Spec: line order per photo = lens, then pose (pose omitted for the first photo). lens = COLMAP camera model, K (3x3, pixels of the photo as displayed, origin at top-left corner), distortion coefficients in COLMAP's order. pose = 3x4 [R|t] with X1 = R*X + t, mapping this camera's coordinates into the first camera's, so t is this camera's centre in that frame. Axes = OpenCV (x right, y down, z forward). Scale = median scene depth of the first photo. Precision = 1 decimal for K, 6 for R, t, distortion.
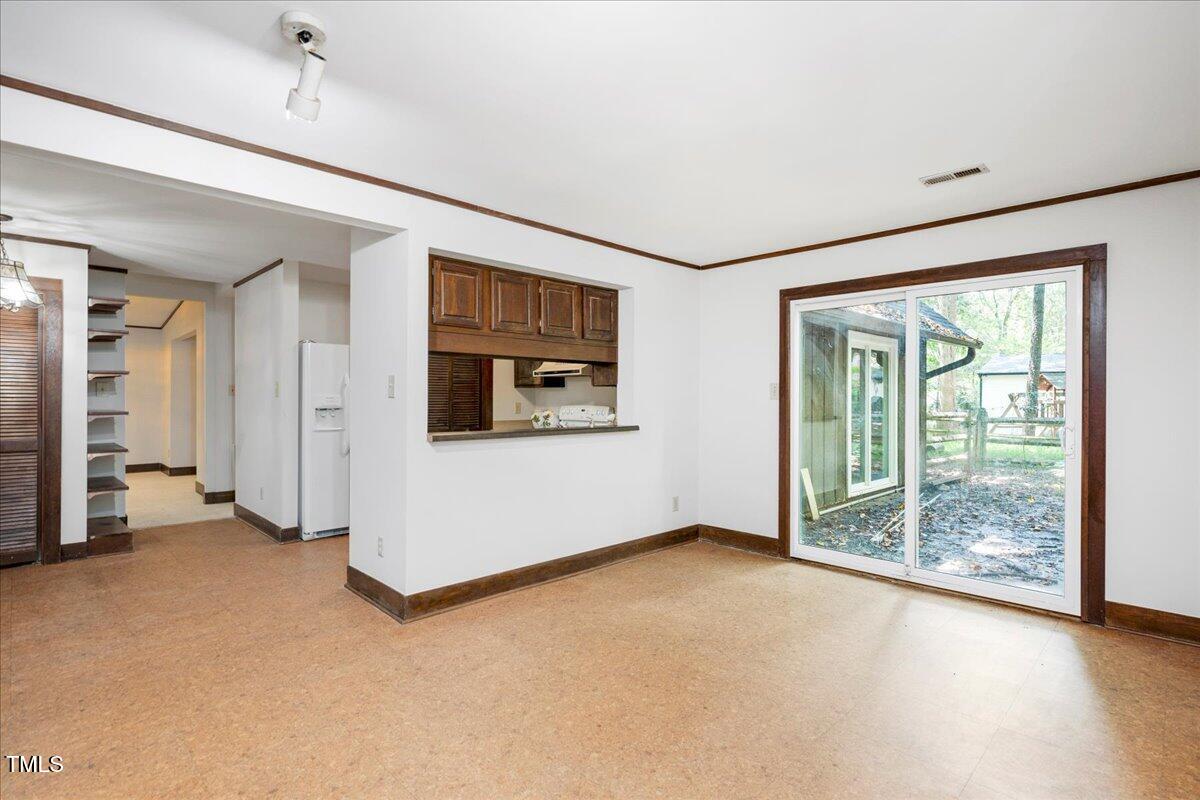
lens RADIAL K [[581.2, 0, 600.0], [0, 581.2, 400.0], [0, 0, 1]] dist [-0.000374, -0.000070]
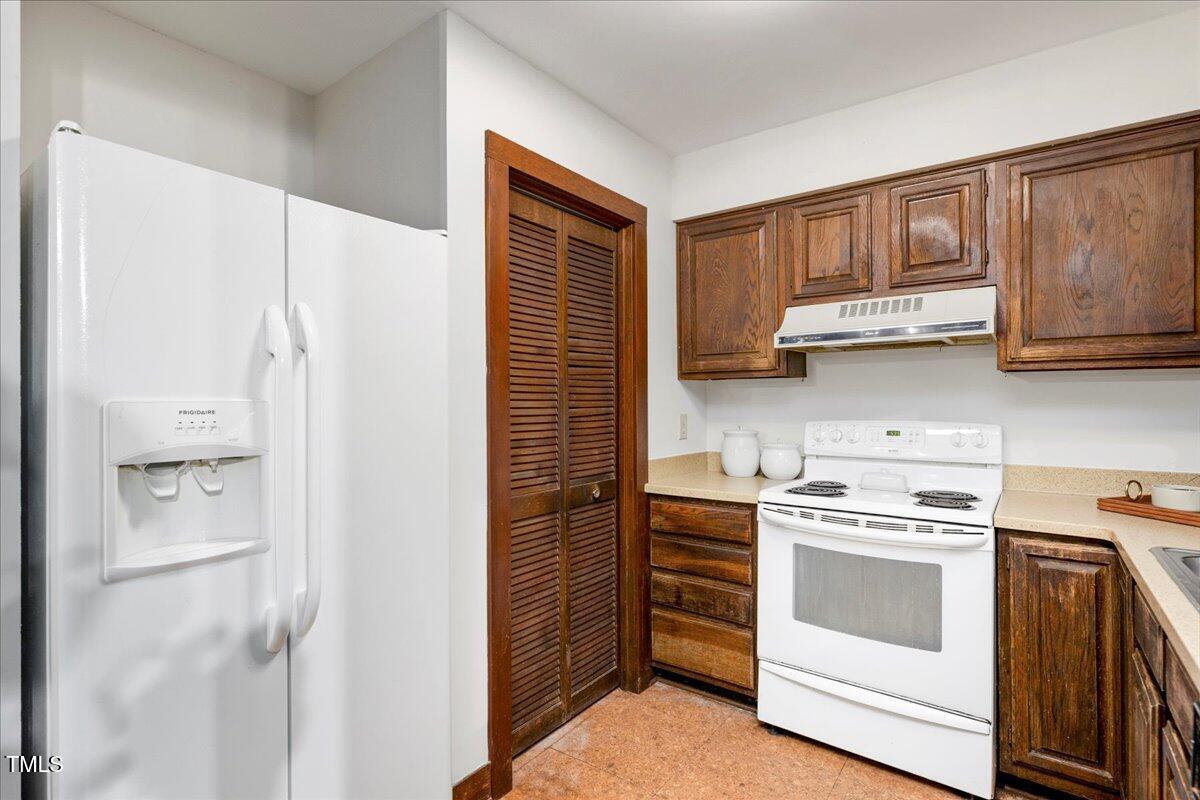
lens RADIAL K [[581.2, 0, 600.0], [0, 581.2, 400.0], [0, 0, 1]] dist [-0.000374, -0.000070]
pose [[0.987881, -0.008311, 0.154988, -0.371679], [0.008970, 0.999953, -0.003552, -0.006479], [-0.154952, 0.004899, 0.987910, 0.809446]]
